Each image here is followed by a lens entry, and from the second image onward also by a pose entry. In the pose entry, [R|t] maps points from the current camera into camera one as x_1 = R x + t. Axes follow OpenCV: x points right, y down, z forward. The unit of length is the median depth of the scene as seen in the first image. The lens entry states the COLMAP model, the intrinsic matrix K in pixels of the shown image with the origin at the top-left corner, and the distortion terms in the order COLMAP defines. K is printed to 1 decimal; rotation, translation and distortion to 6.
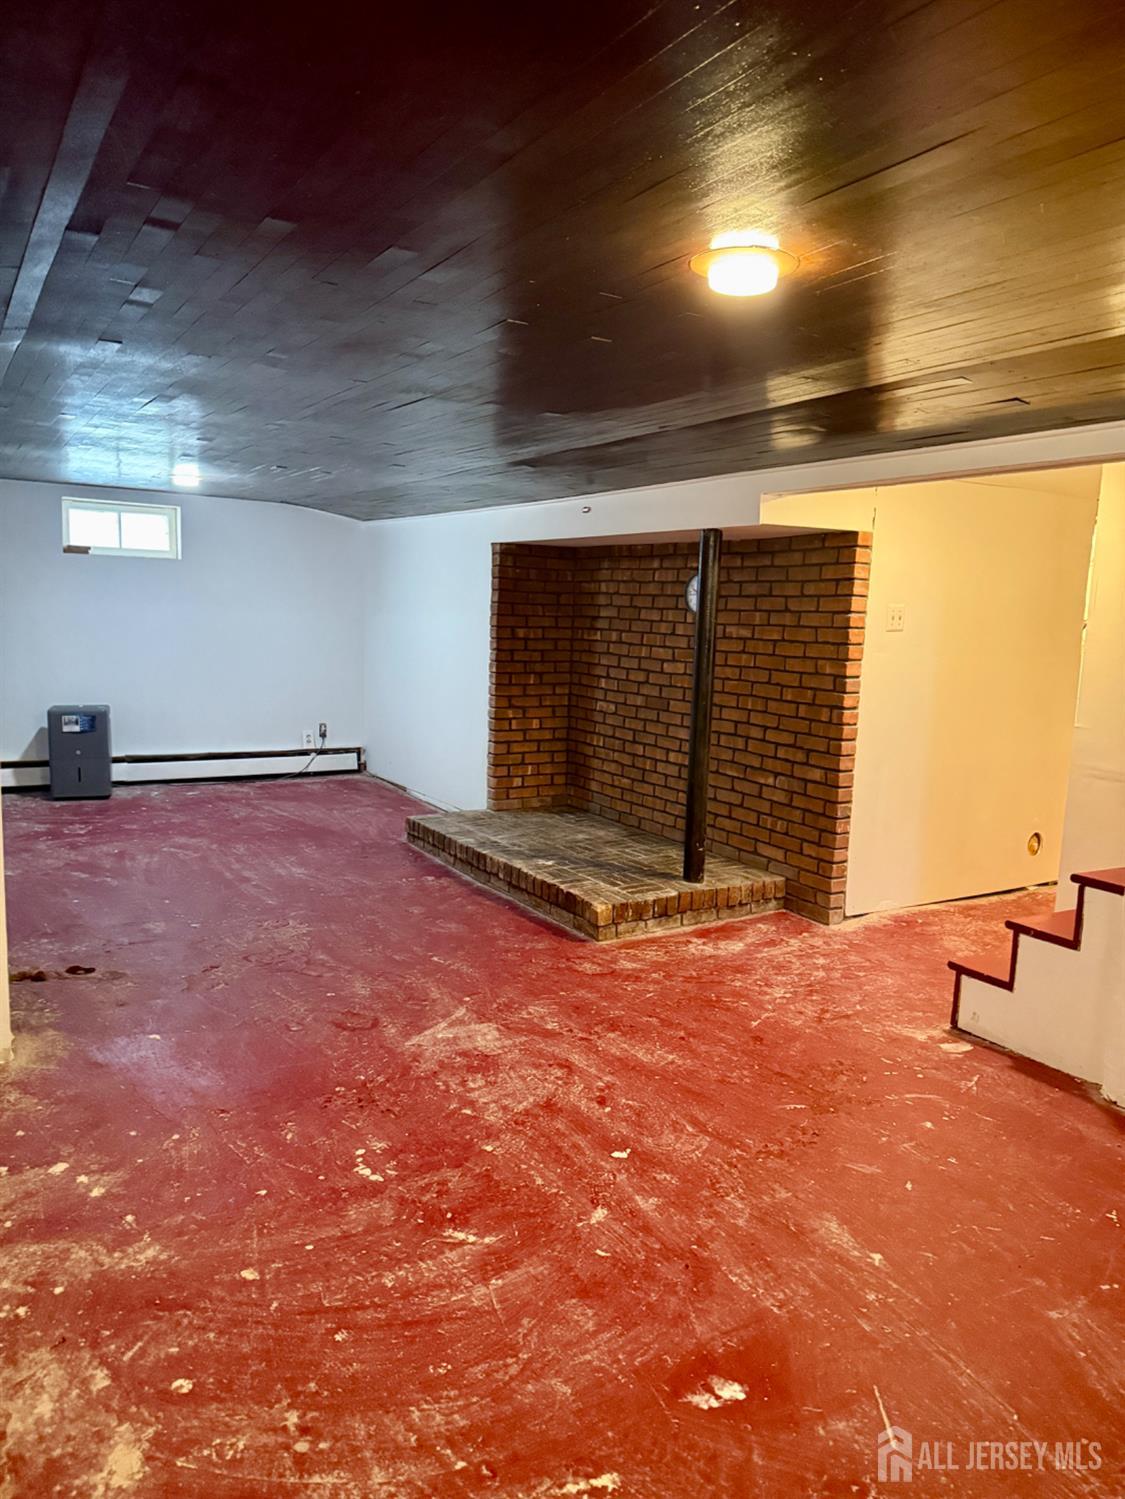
lens RADIAL K [[1051.7, 0, 562.5], [0, 1051.7, 749.5], [0, 0, 1]] dist [0.158846, -0.261996]
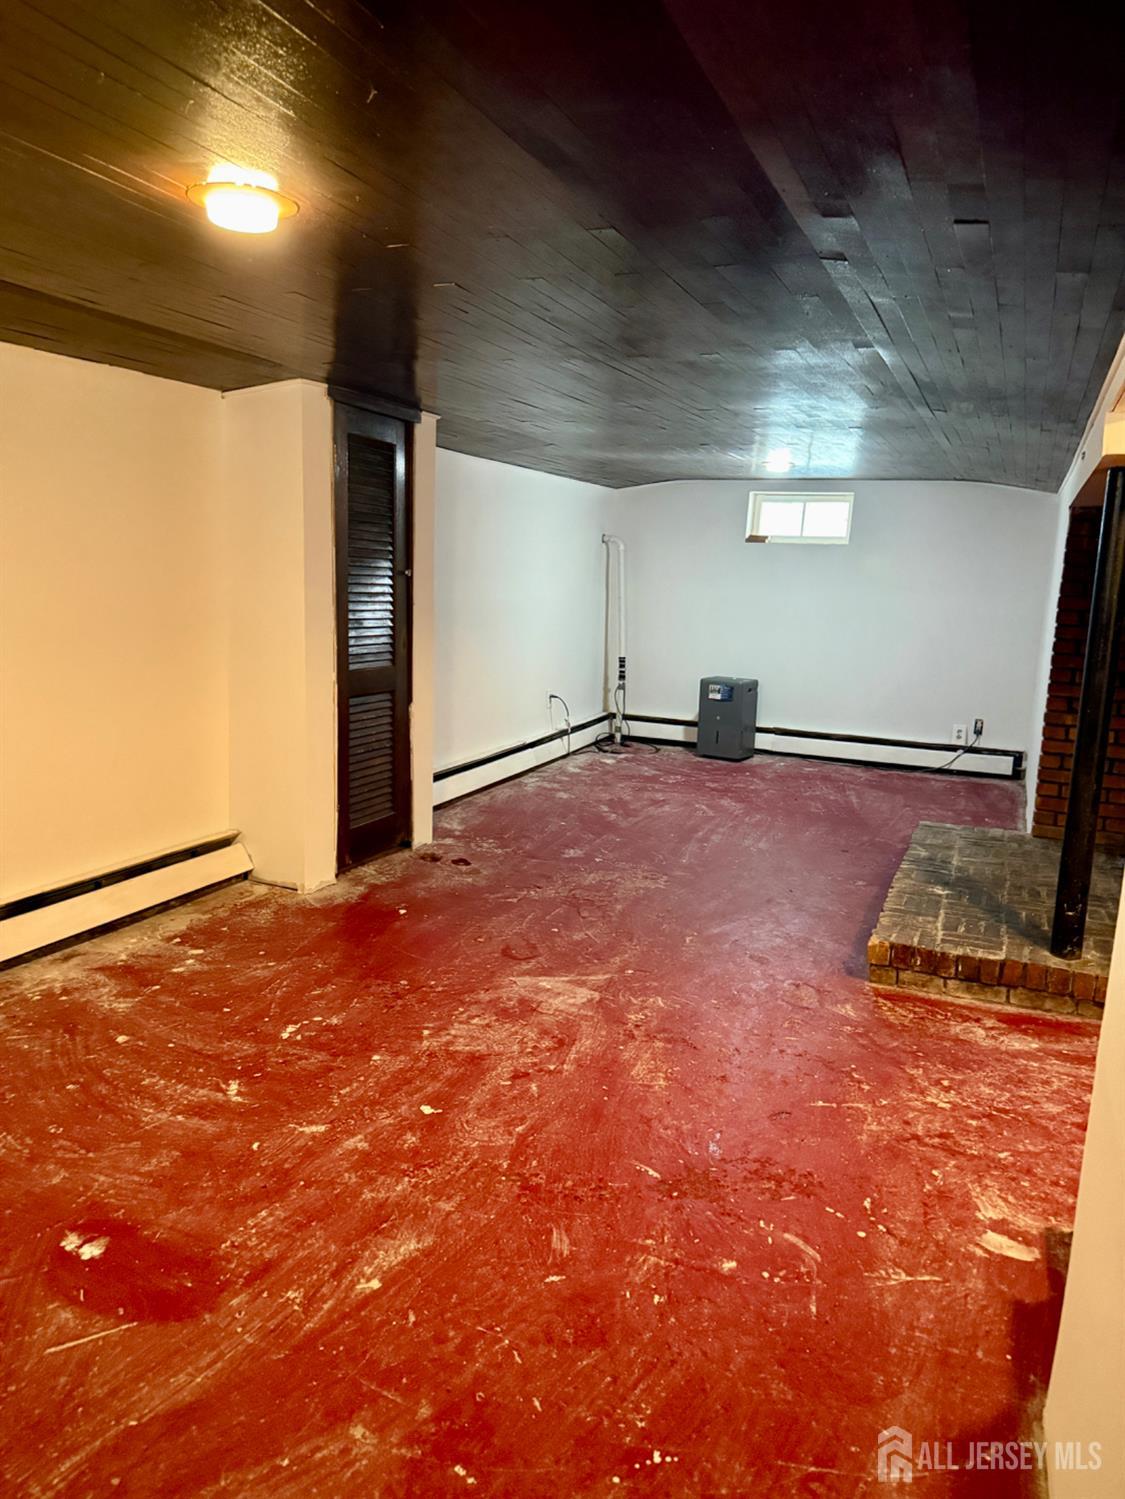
lens RADIAL K [[1051.7, 0, 562.5], [0, 1051.7, 749.5], [0, 0, 1]] dist [0.158846, -0.261996]
pose [[0.587922, 0.127496, -0.798807, 0.586232], [-0.129058, 0.989636, 0.062967, -0.021162], [0.798556, 0.066073, 0.598283, 0.322792]]
